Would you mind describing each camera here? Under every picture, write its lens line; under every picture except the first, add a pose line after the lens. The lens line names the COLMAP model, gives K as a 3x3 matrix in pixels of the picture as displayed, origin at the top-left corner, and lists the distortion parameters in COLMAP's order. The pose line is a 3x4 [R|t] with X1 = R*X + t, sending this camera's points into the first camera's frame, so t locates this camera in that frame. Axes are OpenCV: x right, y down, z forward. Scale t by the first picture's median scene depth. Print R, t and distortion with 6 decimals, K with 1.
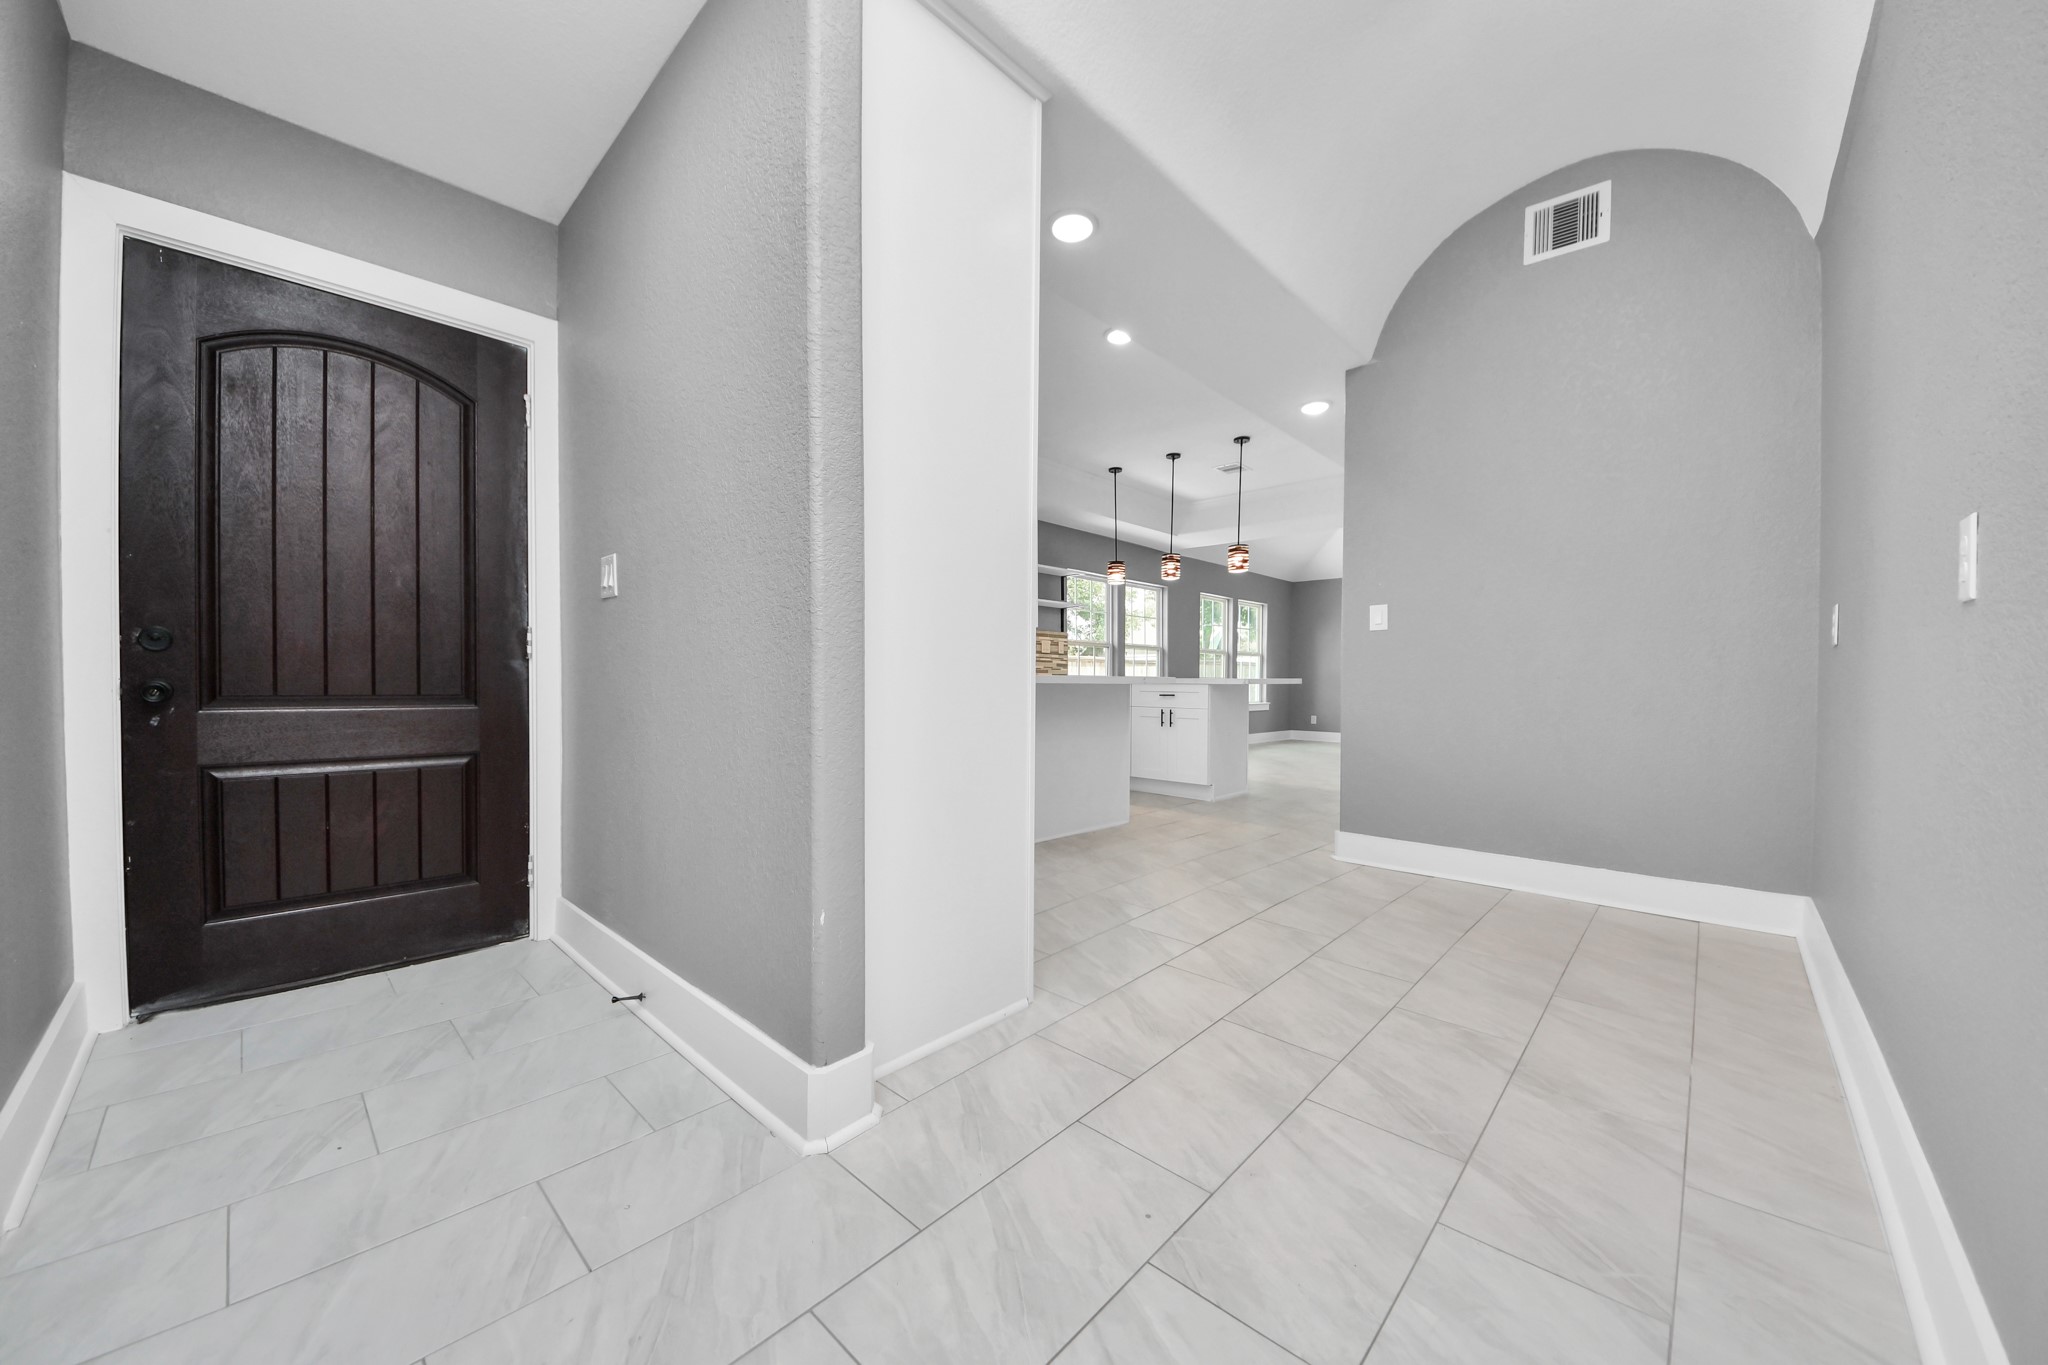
lens RADIAL K [[735.5, 0, 1030.1], [0, 735.5, 690.9], [0, 0, 1]] dist [0.007976, -0.005659]
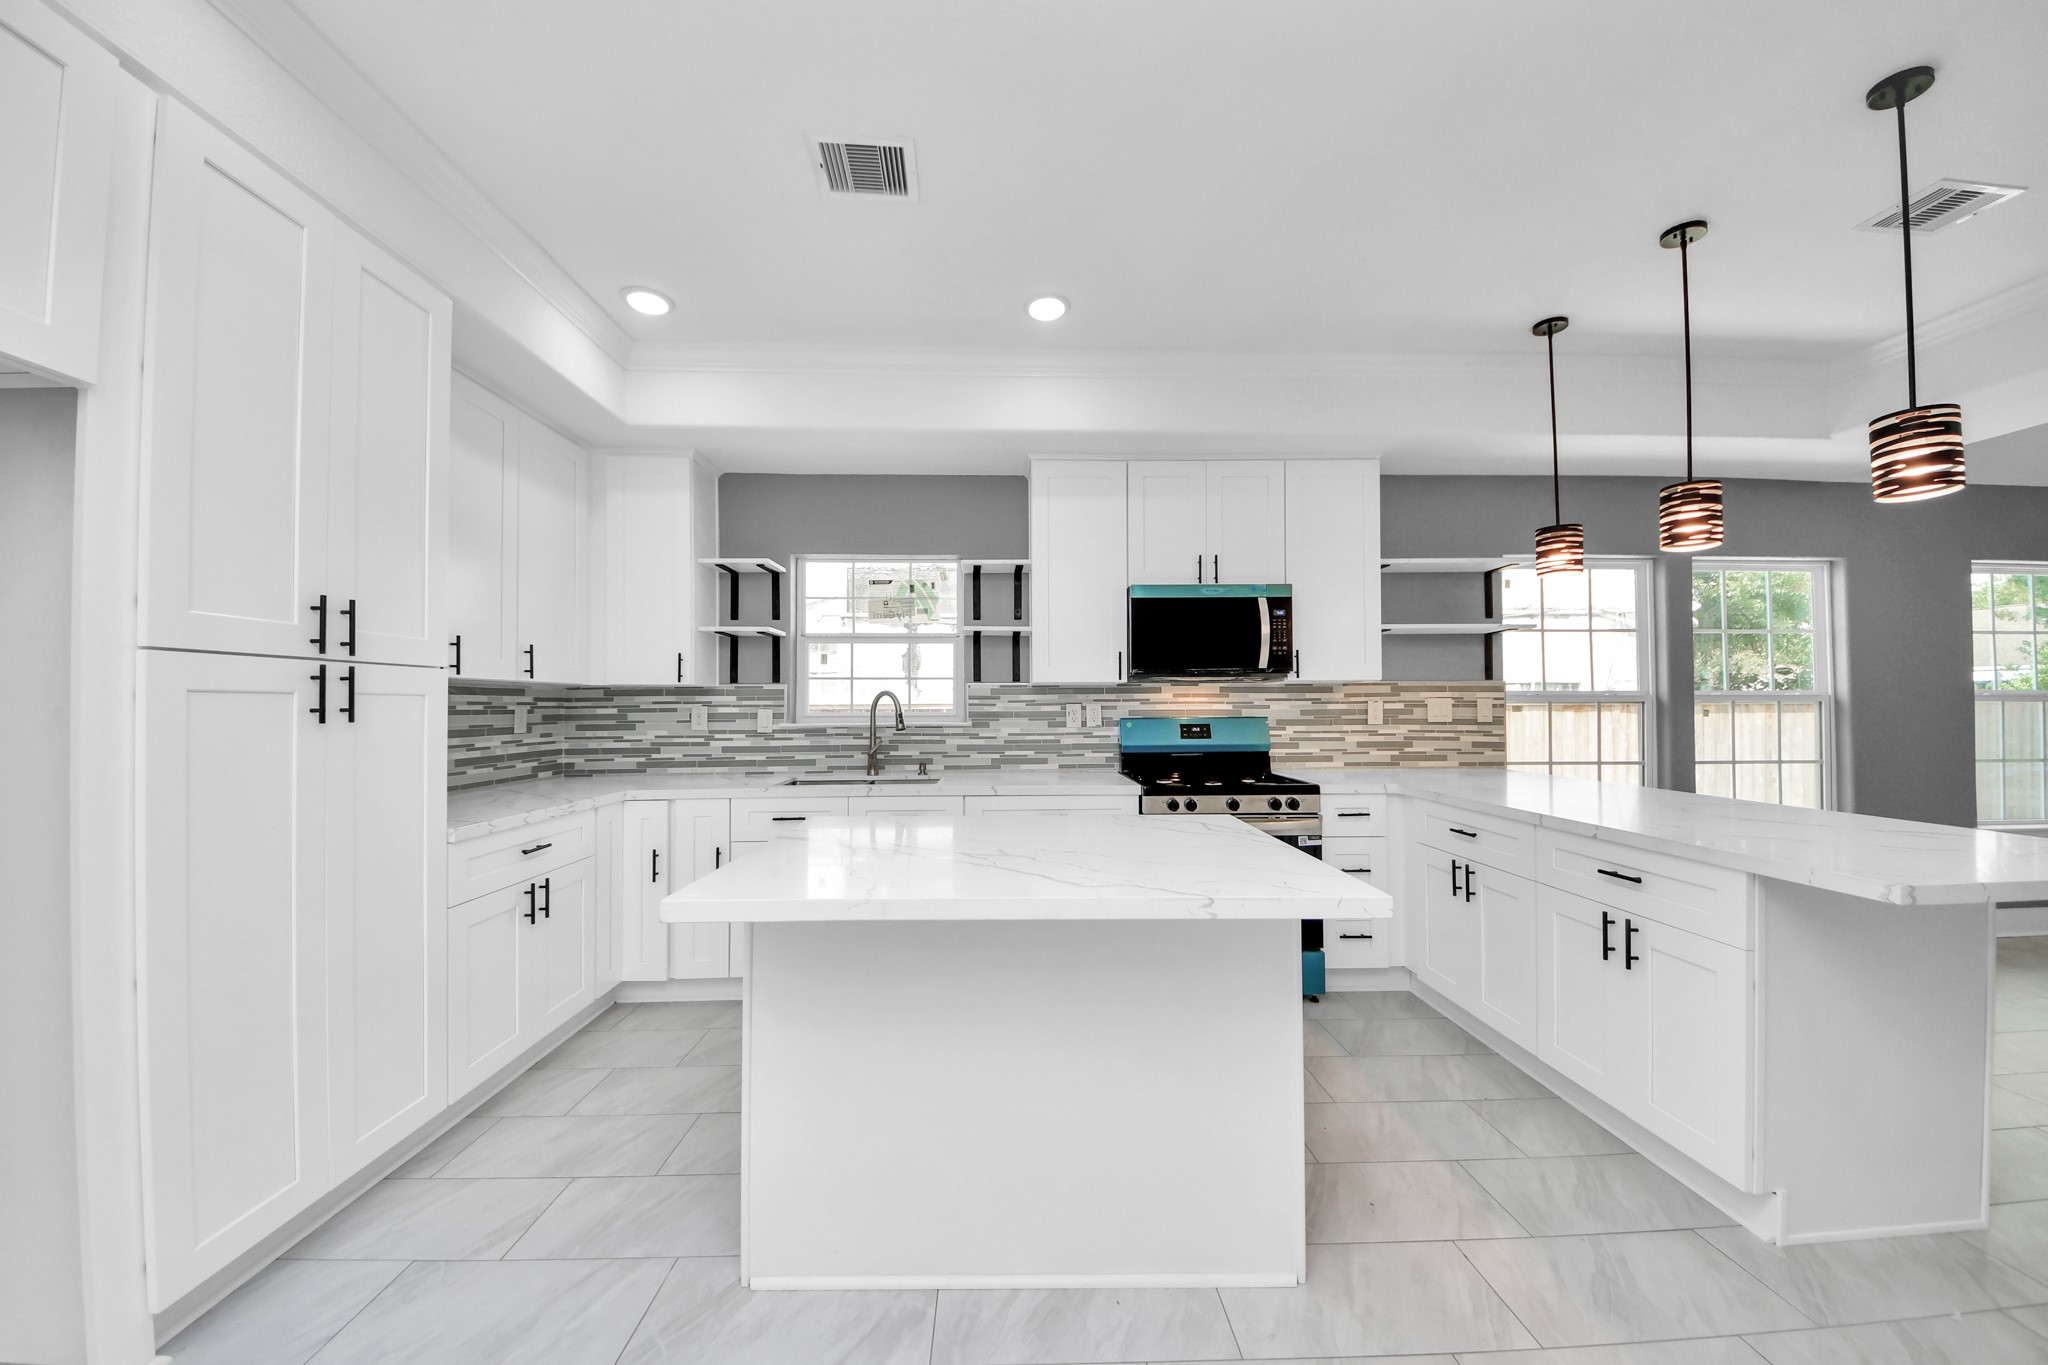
lens RADIAL K [[735.5, 0, 1015.1], [0, 735.5, 688.0], [0, 0, 1]] dist [0.007976, -0.005659]
pose [[0.696210, -0.025011, -0.717403, 0.186609], [-0.001186, 0.999351, -0.035991, -0.056353], [0.717837, 0.025908, 0.695728, 0.410315]]
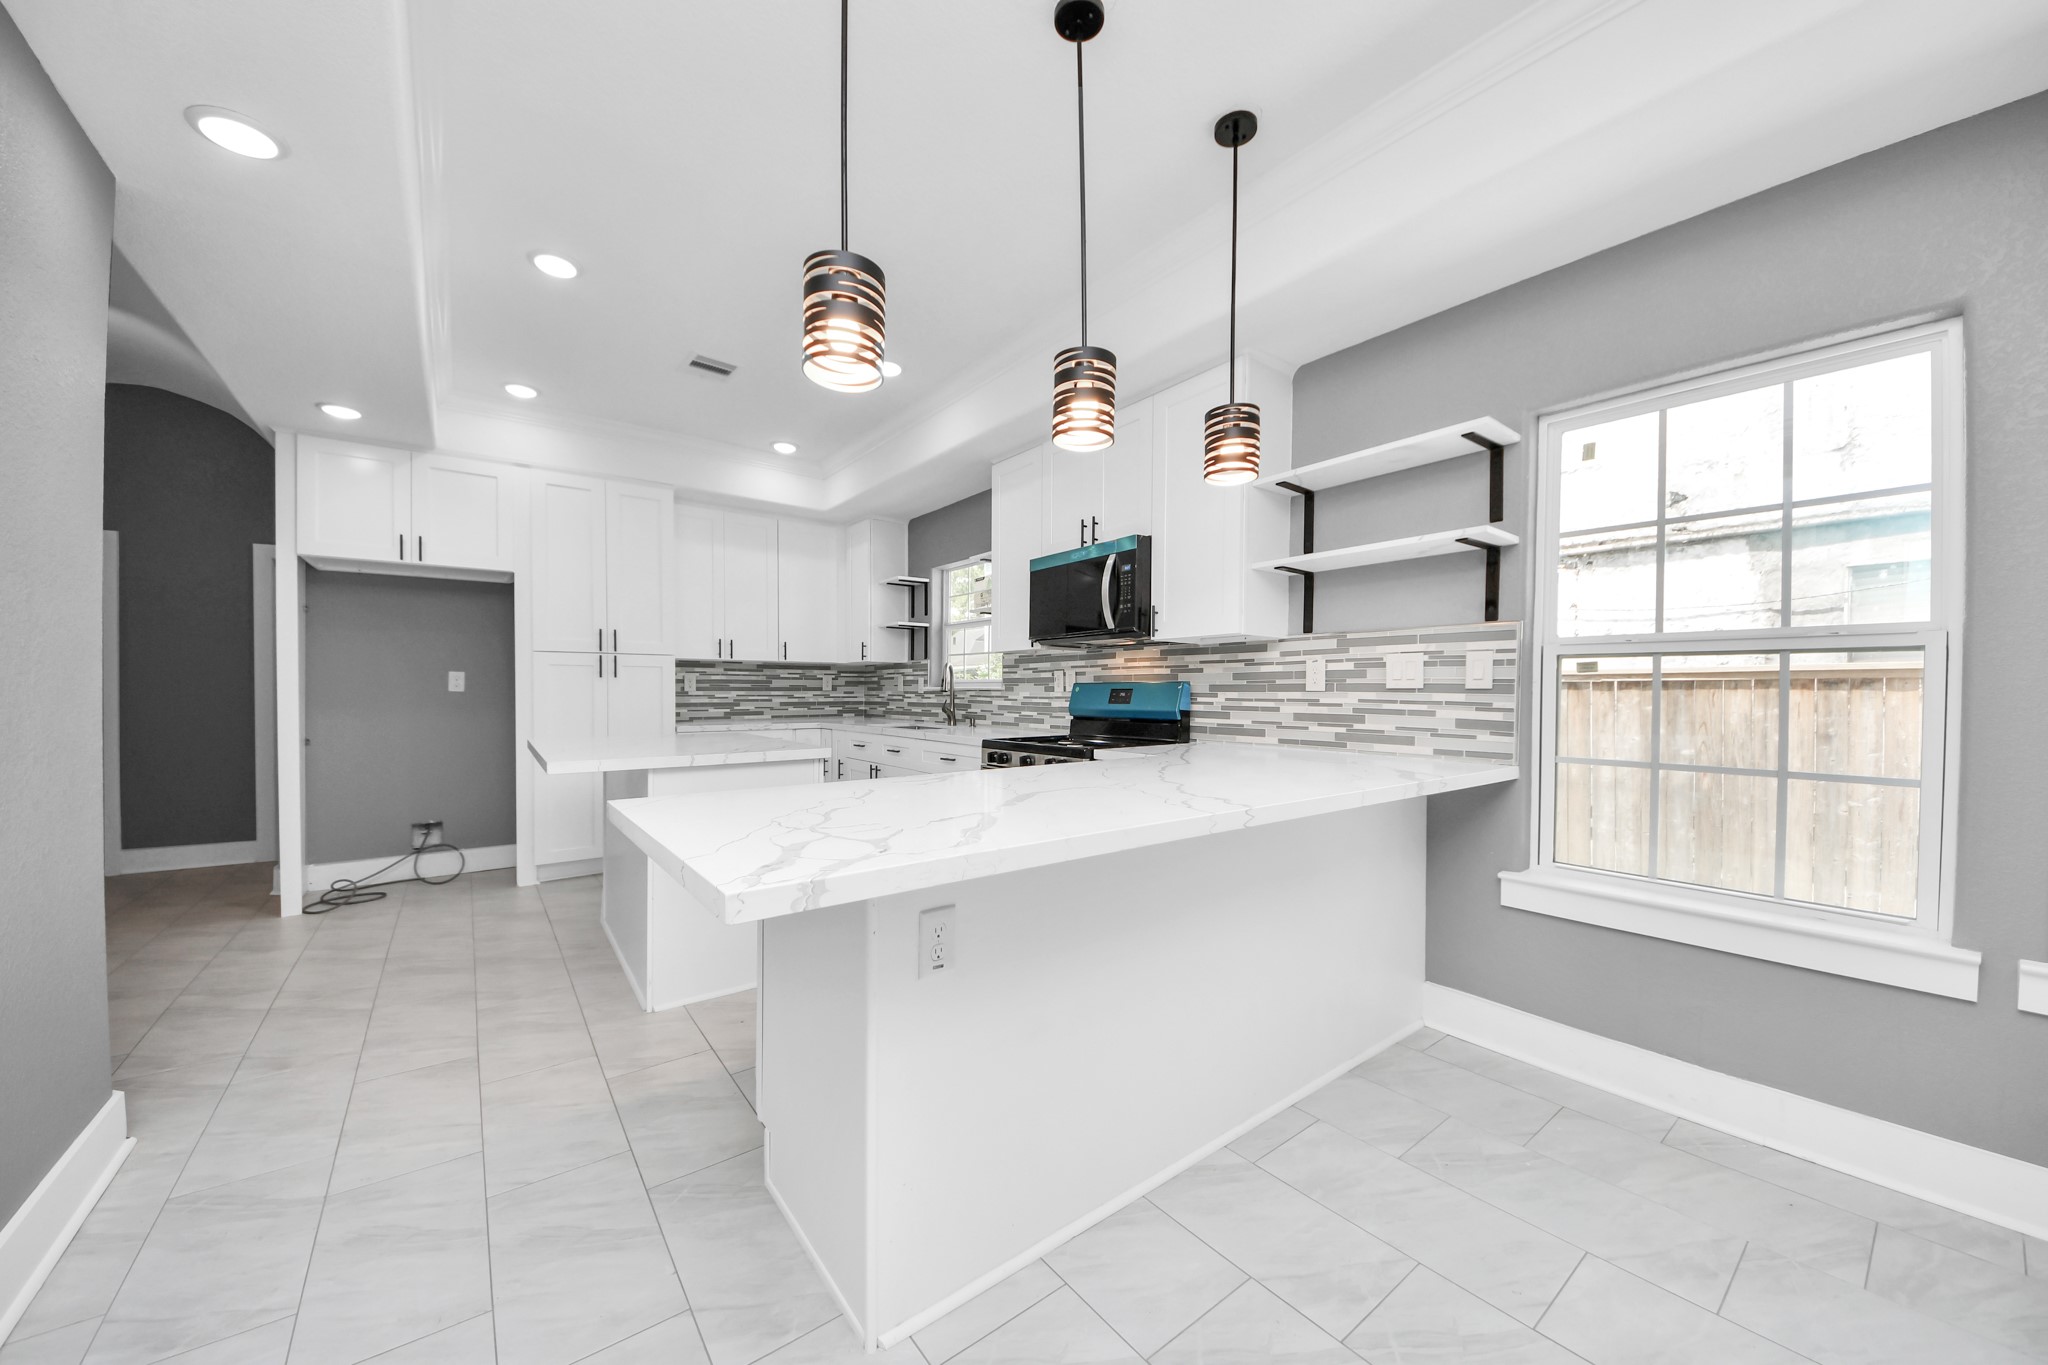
lens RADIAL K [[735.5, 0, 1027.1], [0, 735.5, 702.9], [0, 0, 1]] dist [0.007976, -0.005659]
pose [[-0.173916, 0.013180, -0.984672, 0.406337], [-0.014717, 0.999764, 0.015982, -0.047379], [0.984650, 0.017271, -0.173681, 0.871174]]
